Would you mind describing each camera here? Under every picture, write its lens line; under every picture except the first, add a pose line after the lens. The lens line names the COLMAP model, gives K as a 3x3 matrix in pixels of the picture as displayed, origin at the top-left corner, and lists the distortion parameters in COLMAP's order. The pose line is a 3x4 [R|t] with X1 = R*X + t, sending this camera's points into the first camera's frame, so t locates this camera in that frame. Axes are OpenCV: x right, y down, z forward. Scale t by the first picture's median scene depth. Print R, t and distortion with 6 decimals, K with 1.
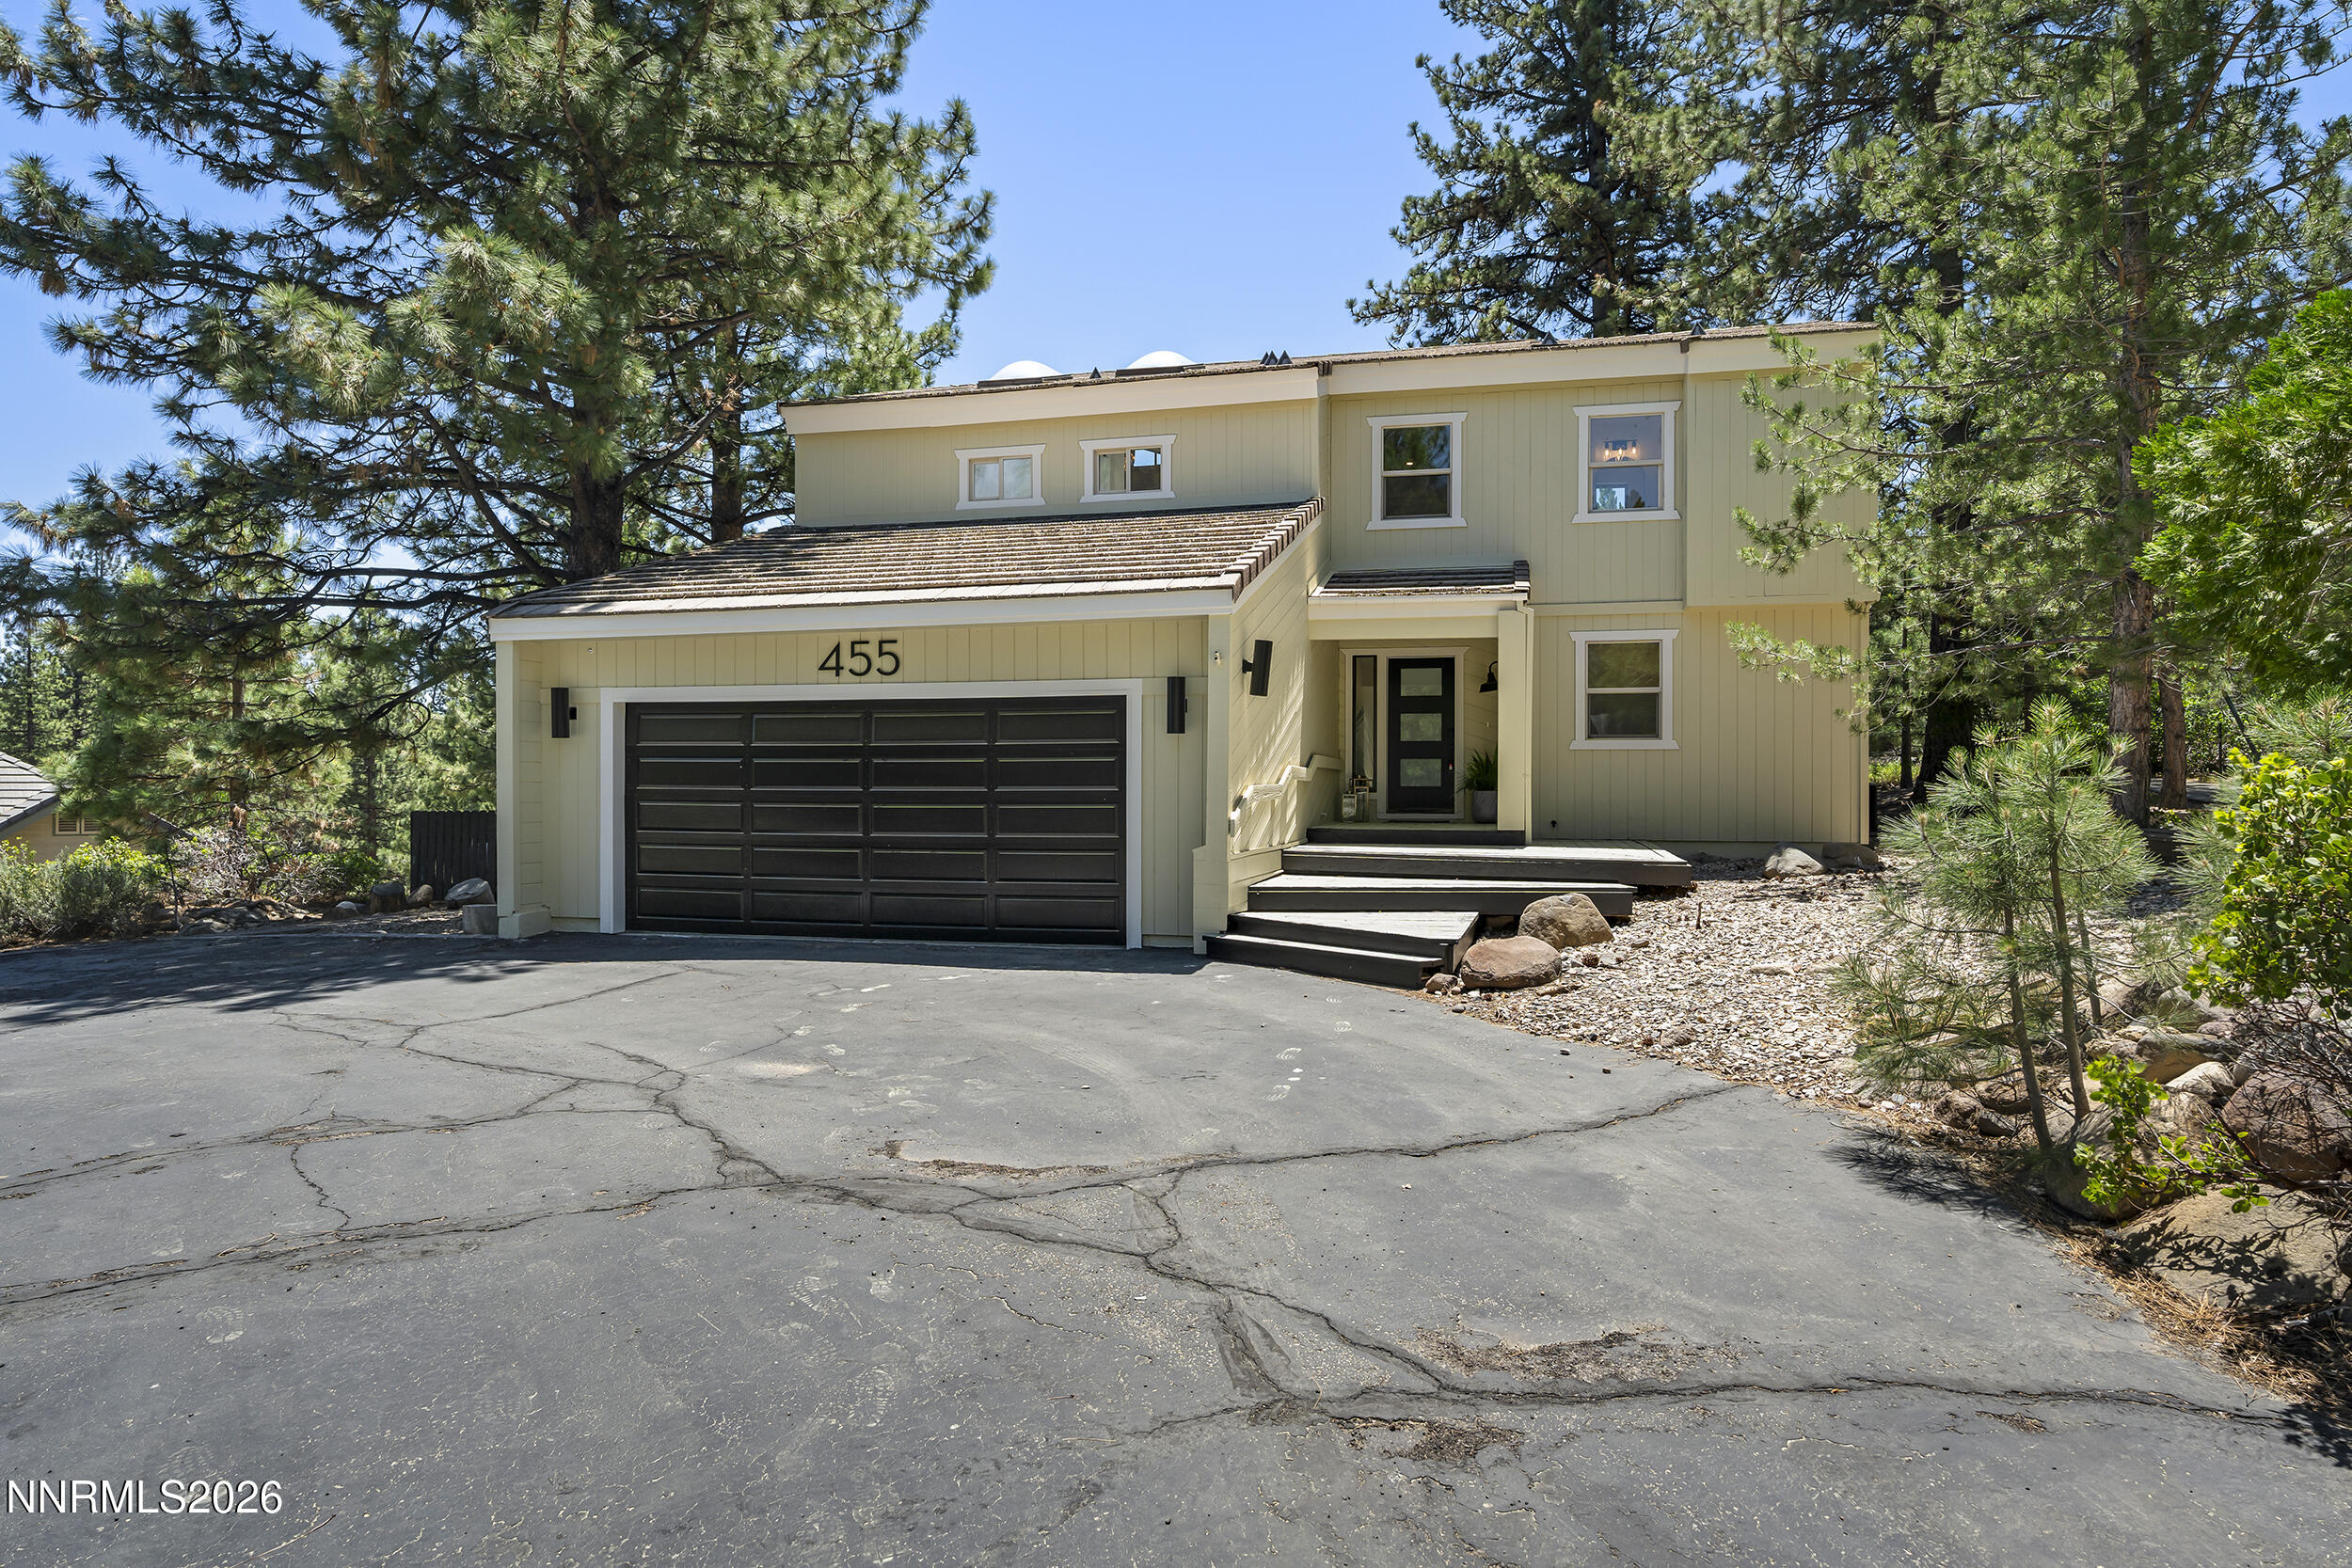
lens RADIAL K [[1406.6, 0, 1176.0], [0, 1406.6, 784.0], [0, 0, 1]] dist [0.002504, 0.000881]
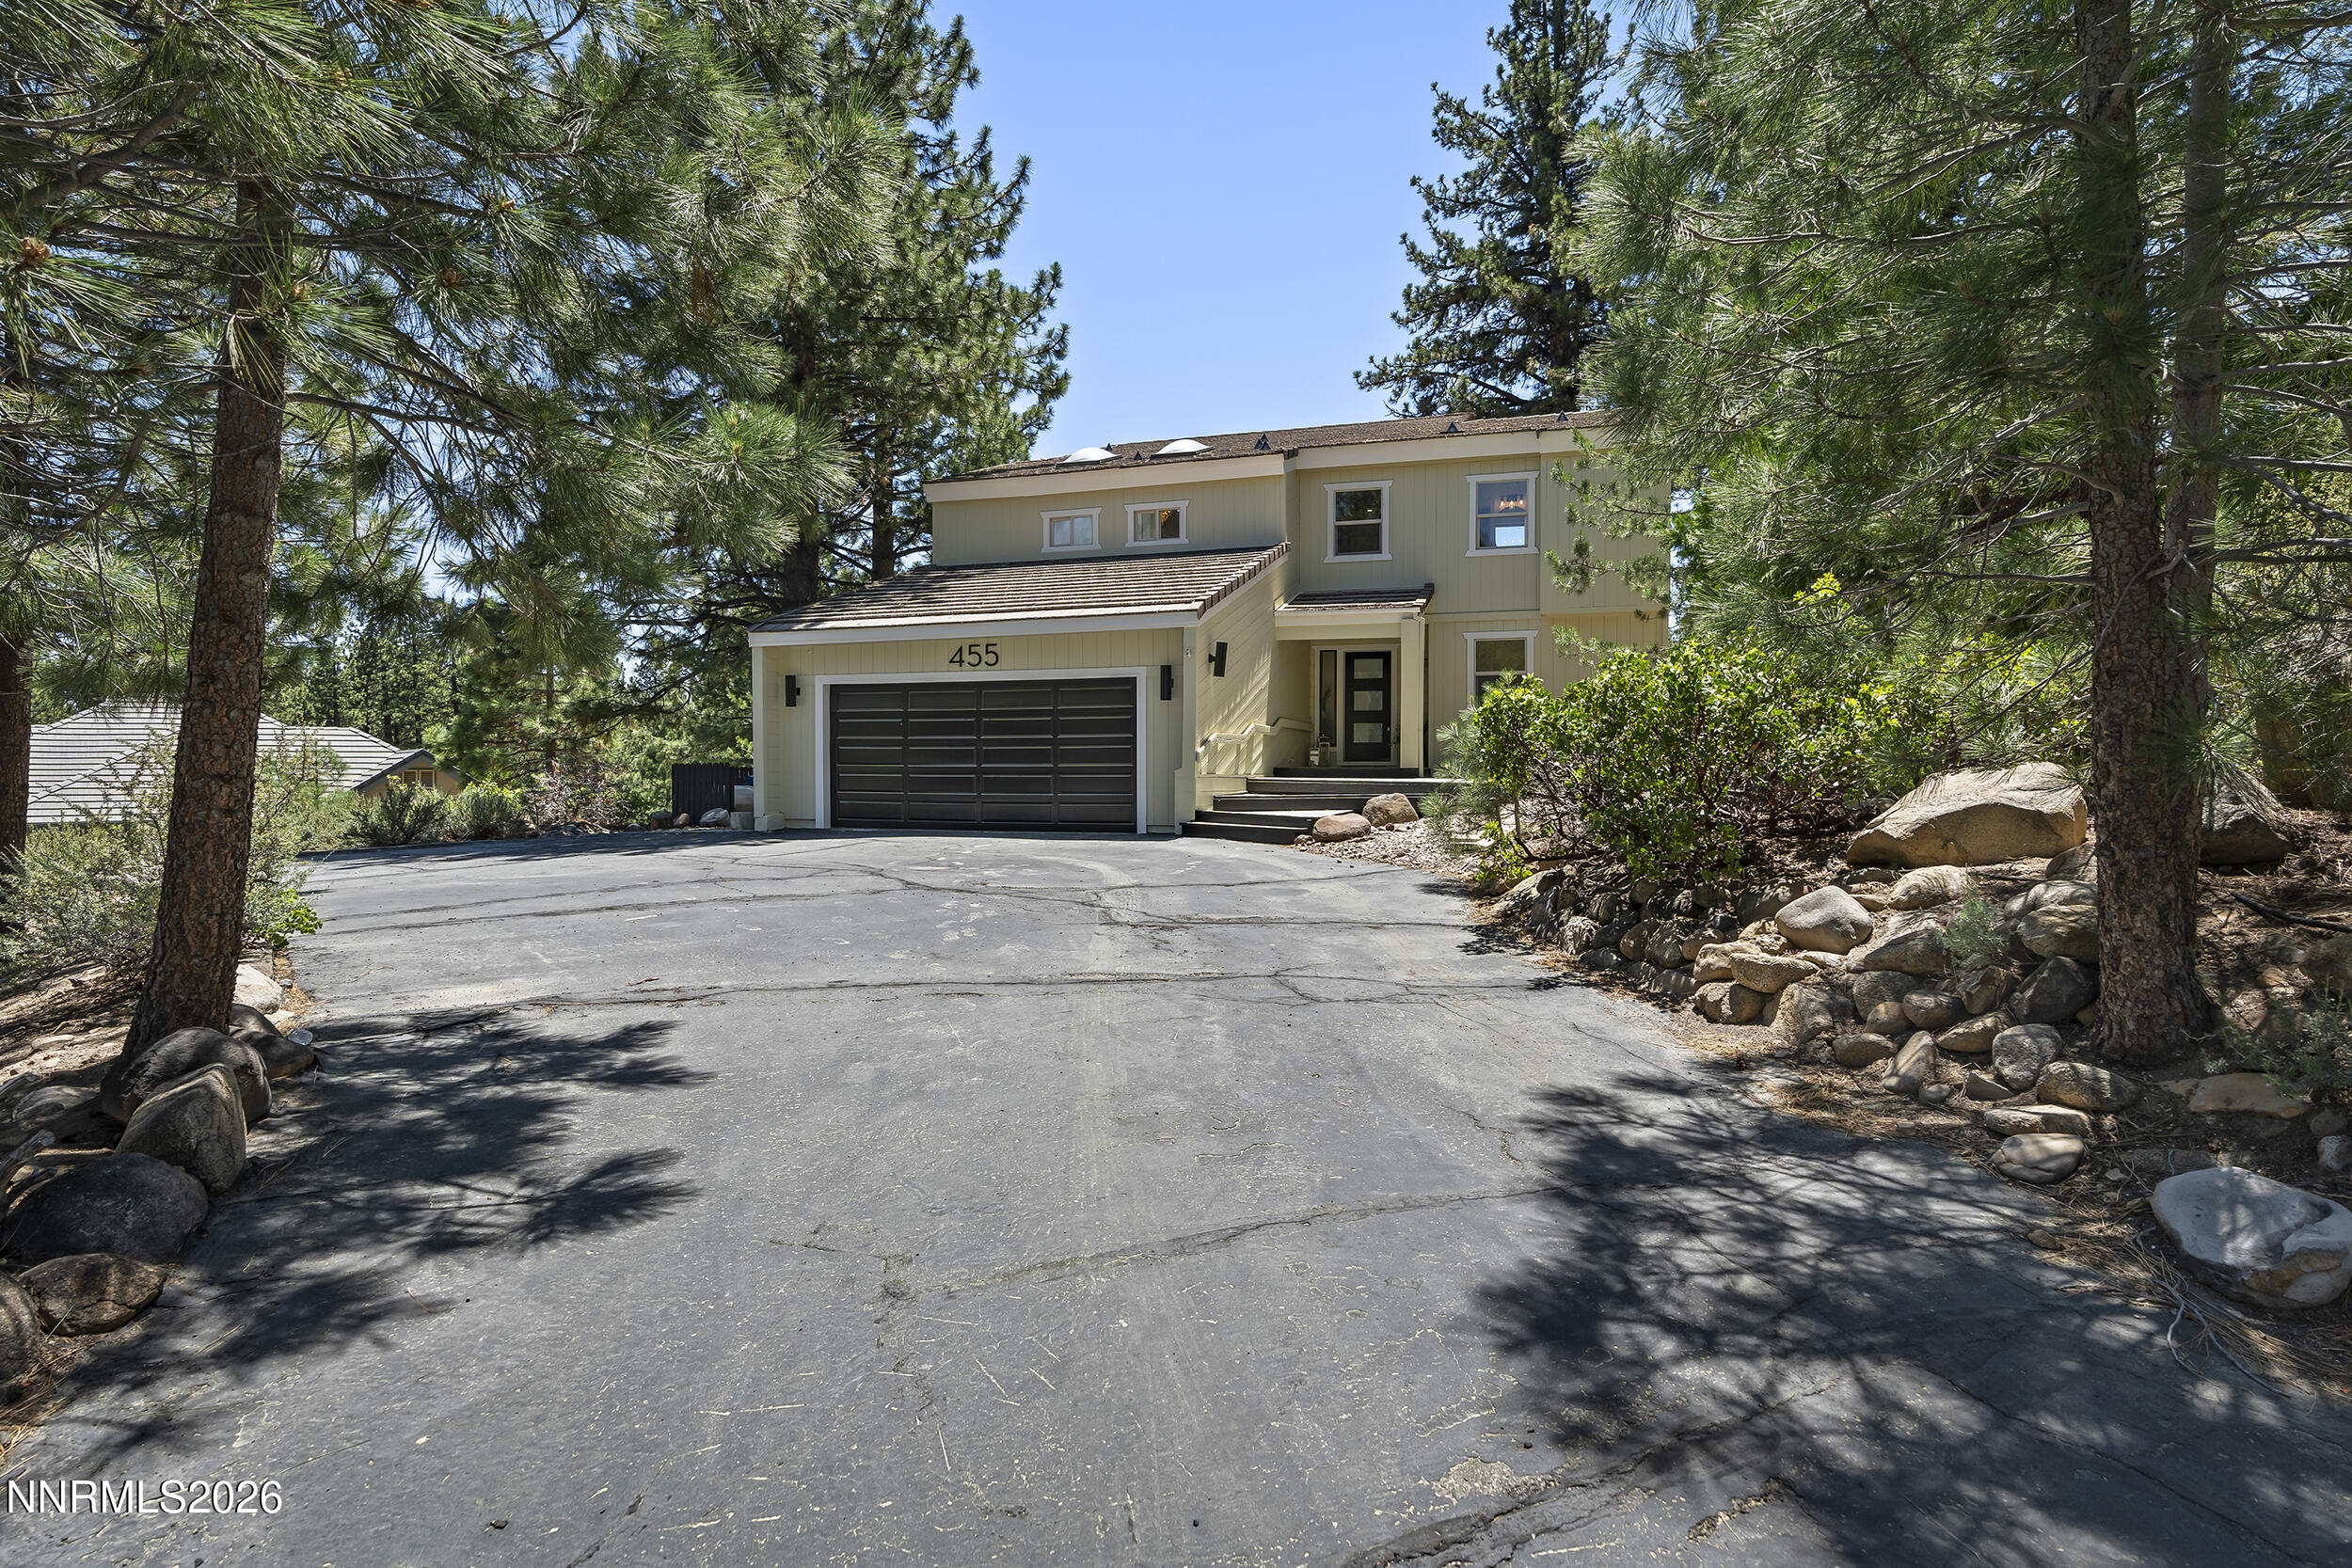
lens RADIAL K [[1289.6, 0, 1176.0], [0, 1289.6, 784.0], [0, 0, 1]] dist [-0.000023, 0.000053]
pose [[0.997192, -0.000988, -0.074874, 0.092077], [0.001911, 0.999923, 0.012249, 0.031954], [0.074856, -0.012358, 0.997118, -0.362356]]
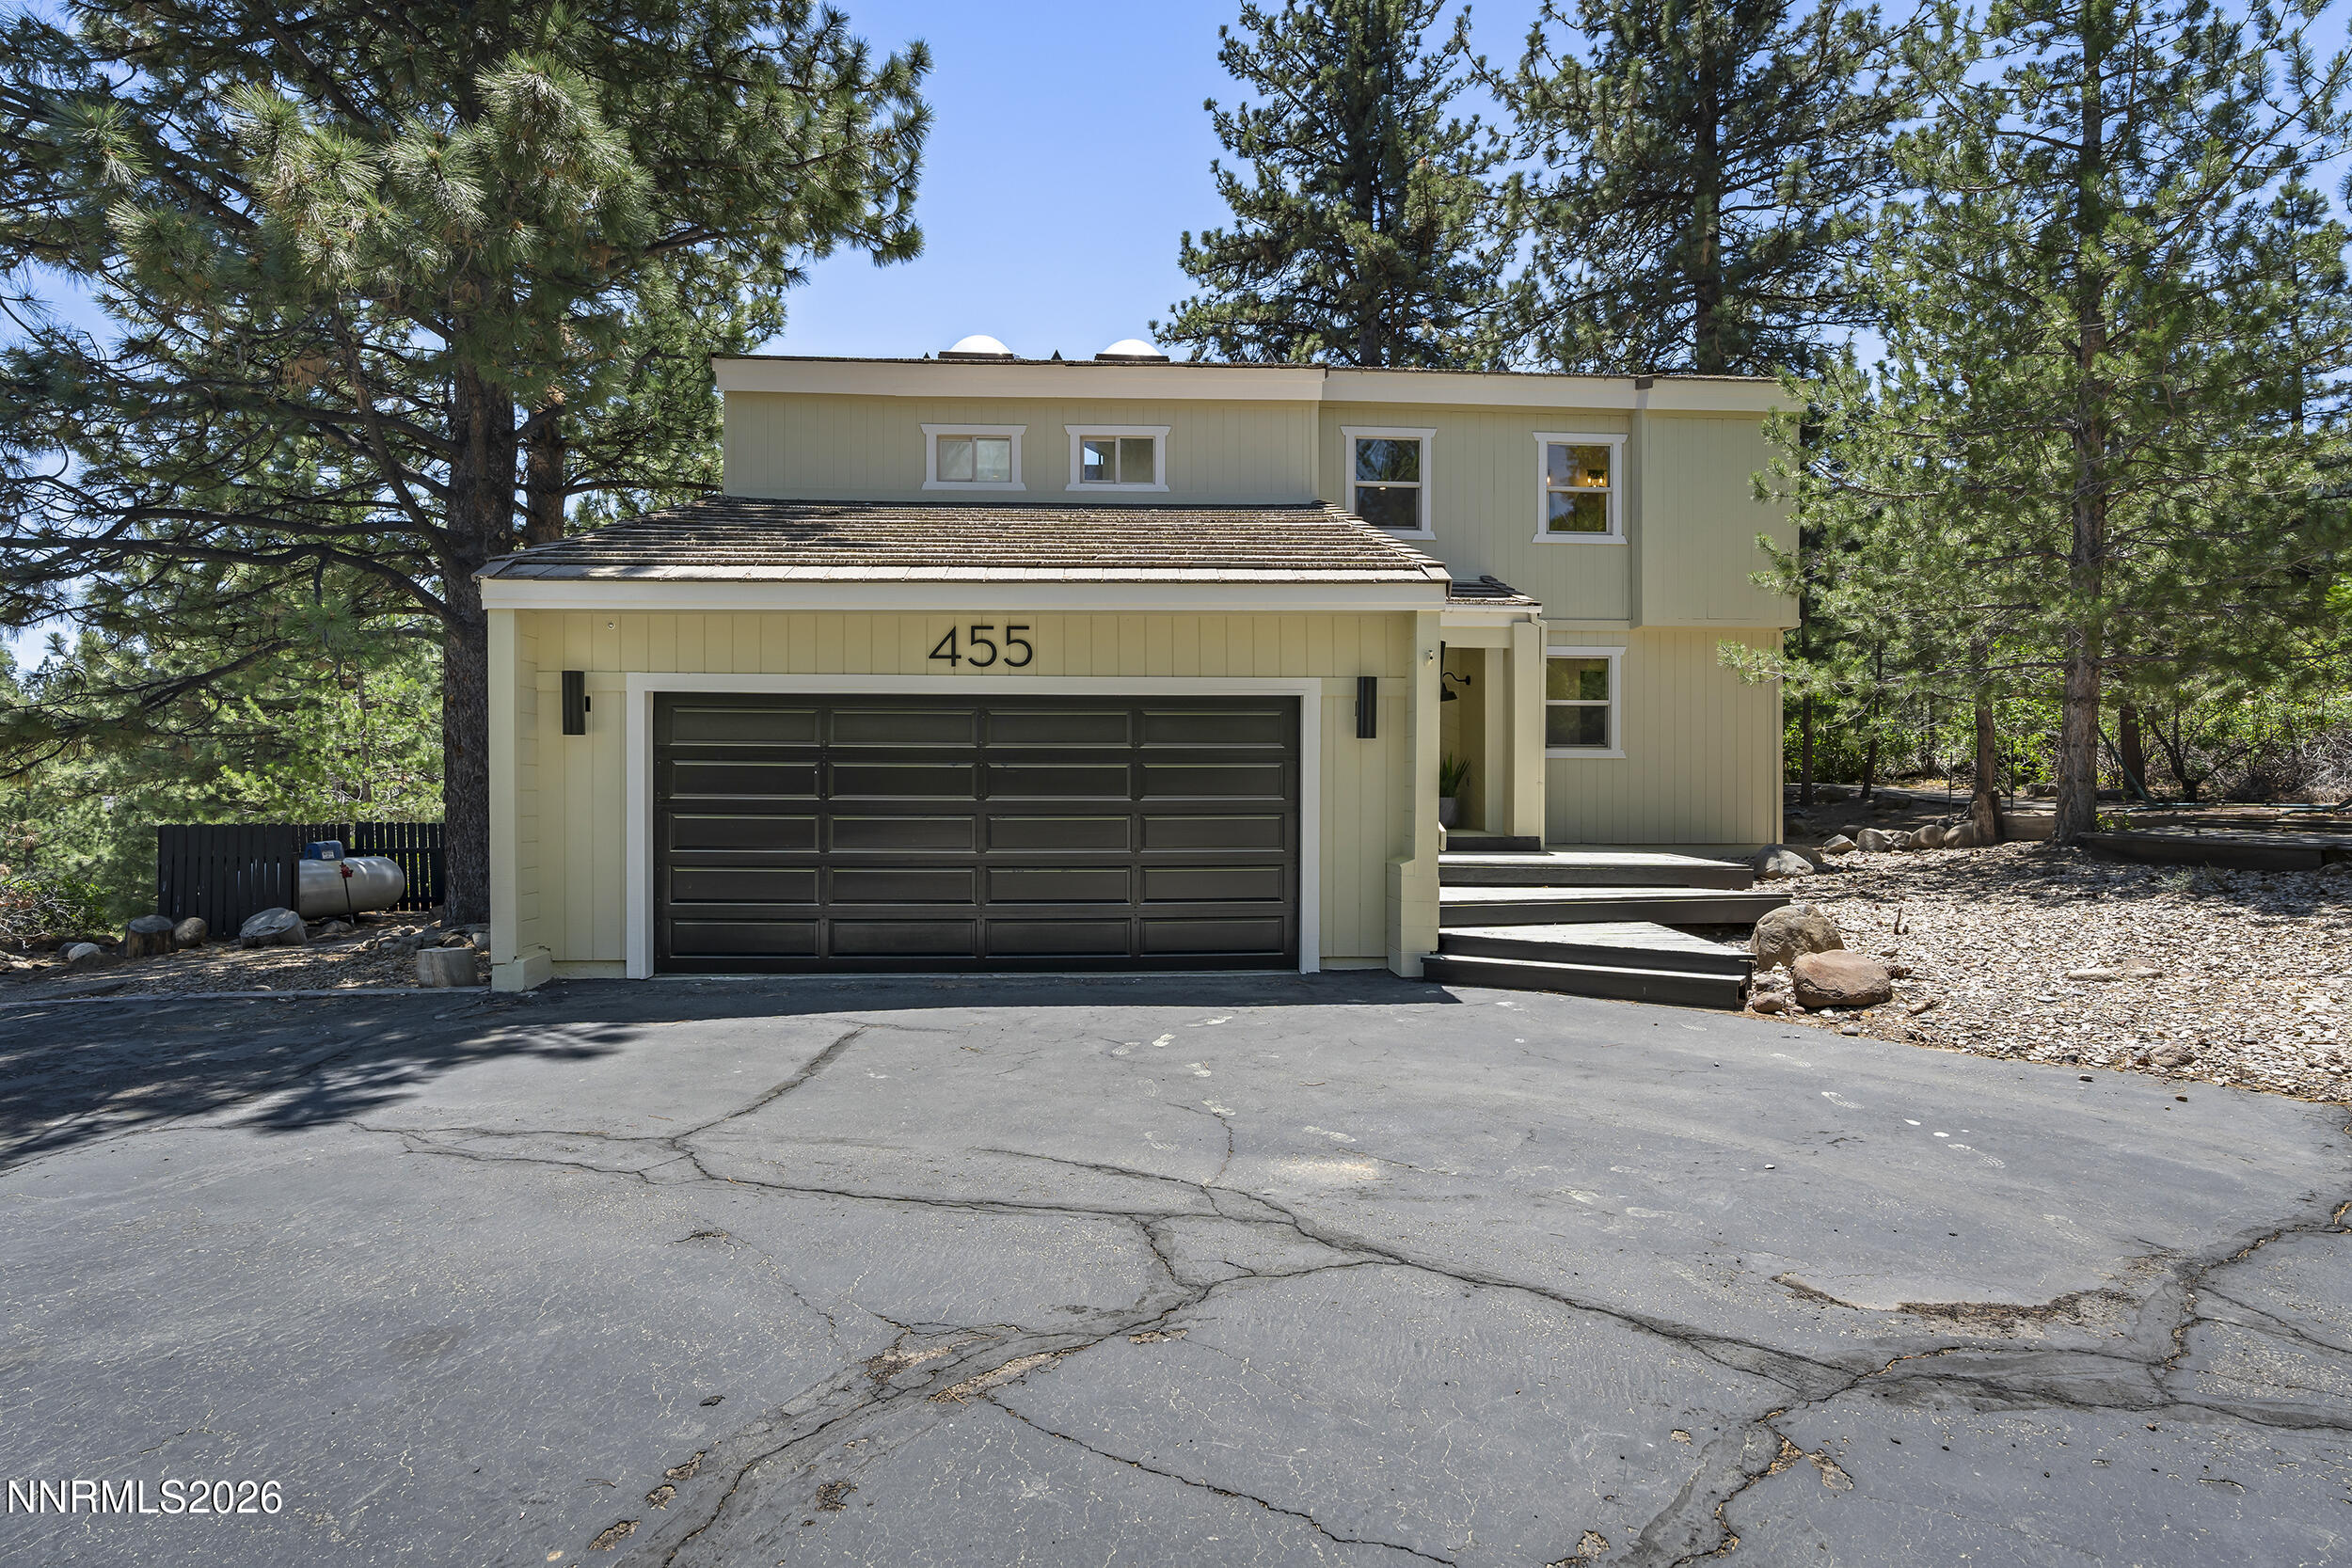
lens RADIAL K [[1289.6, 0, 1176.0], [0, 1289.6, 784.0], [0, 0, 1]] dist [-0.000023, 0.000053]
pose [[0.953338, 0.001293, 0.301902, -0.279535], [-0.000444, 0.999996, -0.002880, -0.002532], [-0.301904, 0.002611, 0.953335, 0.173912]]
